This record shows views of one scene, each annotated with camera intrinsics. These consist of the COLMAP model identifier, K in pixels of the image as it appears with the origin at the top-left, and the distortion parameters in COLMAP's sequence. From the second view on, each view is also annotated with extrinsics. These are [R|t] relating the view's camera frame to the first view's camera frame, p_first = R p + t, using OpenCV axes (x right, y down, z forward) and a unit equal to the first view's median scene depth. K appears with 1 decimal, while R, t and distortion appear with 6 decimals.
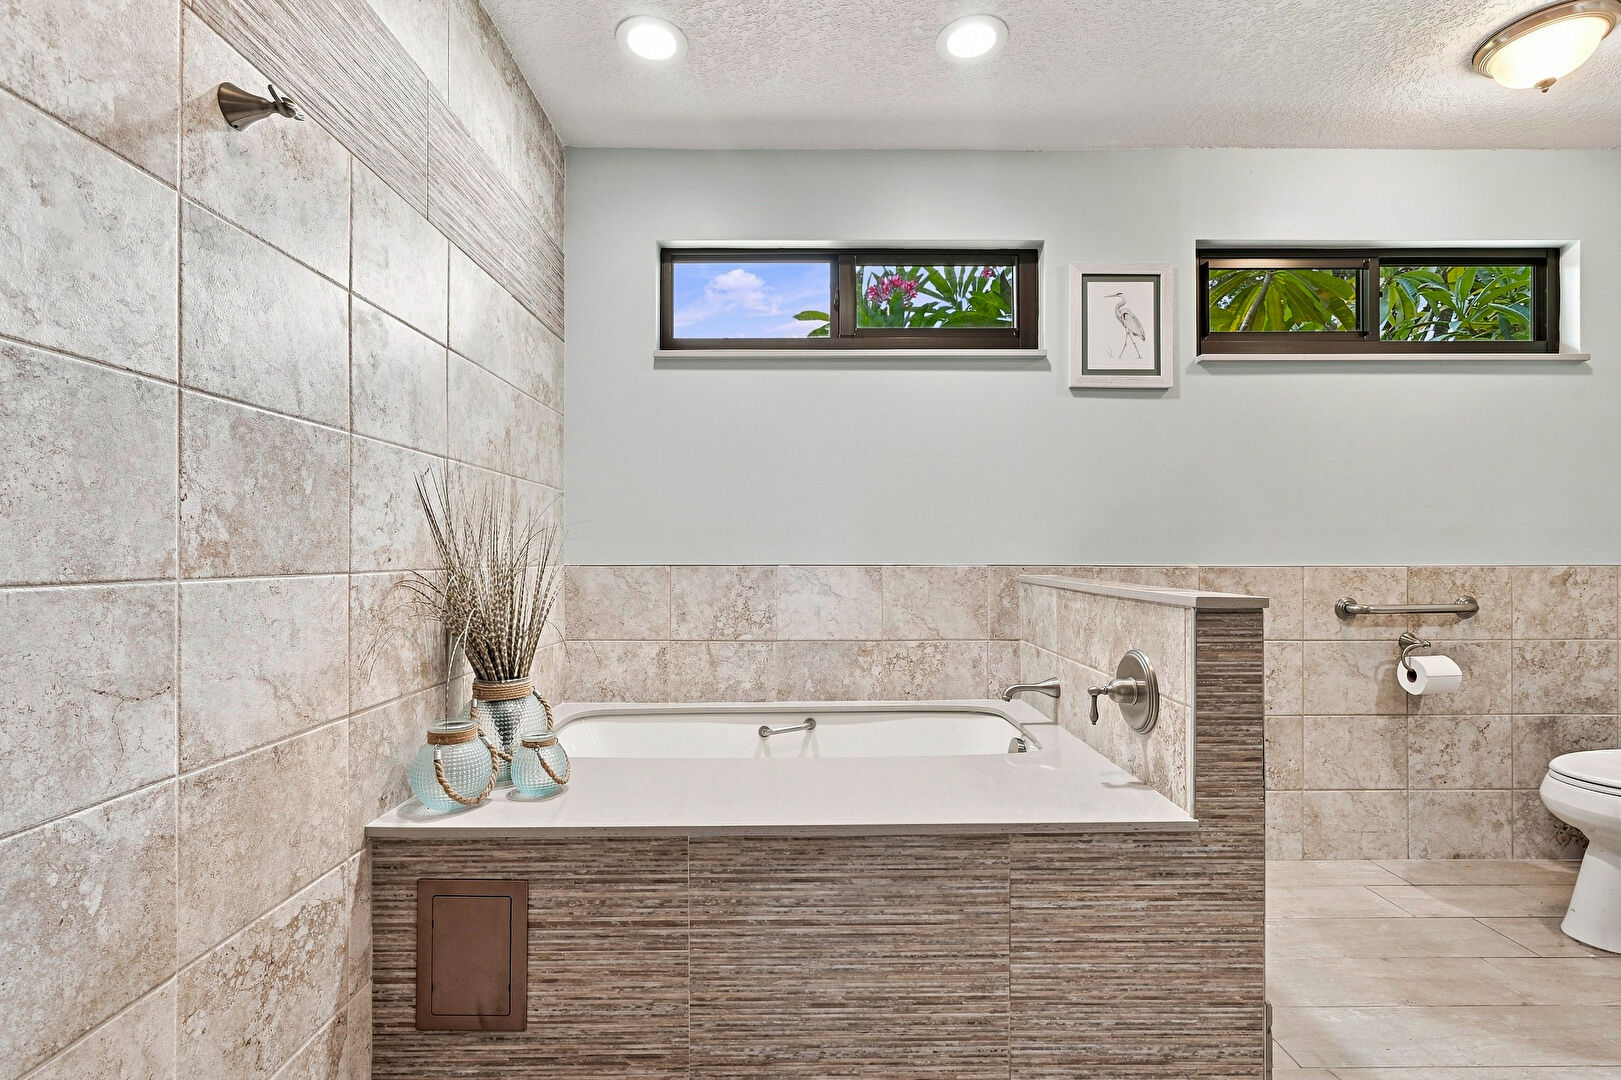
lens RADIAL K [[739.6, 0, 815.2], [0, 739.6, 544.8], [0, 0, 1]] dist [-0.002329, 0.004181]
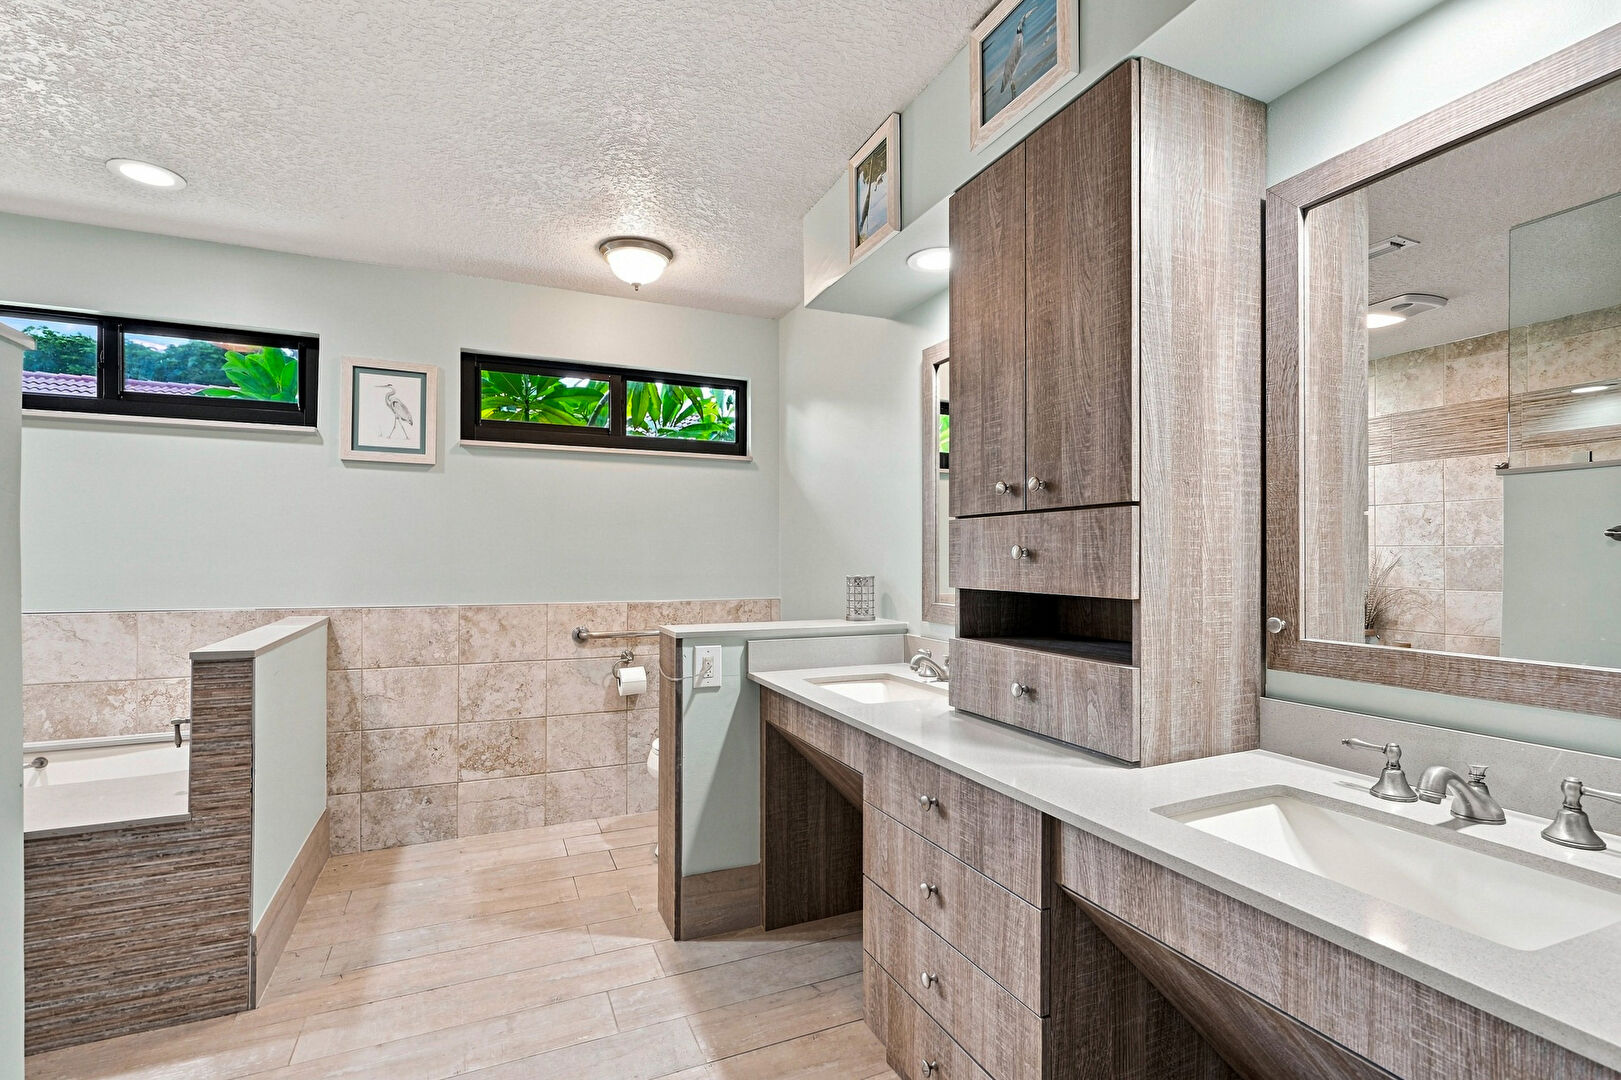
lens RADIAL K [[739.6, 0, 804.9], [0, 739.6, 550.0], [0, 0, 1]] dist [-0.002329, 0.004181]
pose [[0.919676, 0.008915, 0.392576, 0.968870], [-0.009433, 0.999955, -0.000610, -0.122859], [-0.392564, -0.003142, 0.919719, -0.685333]]
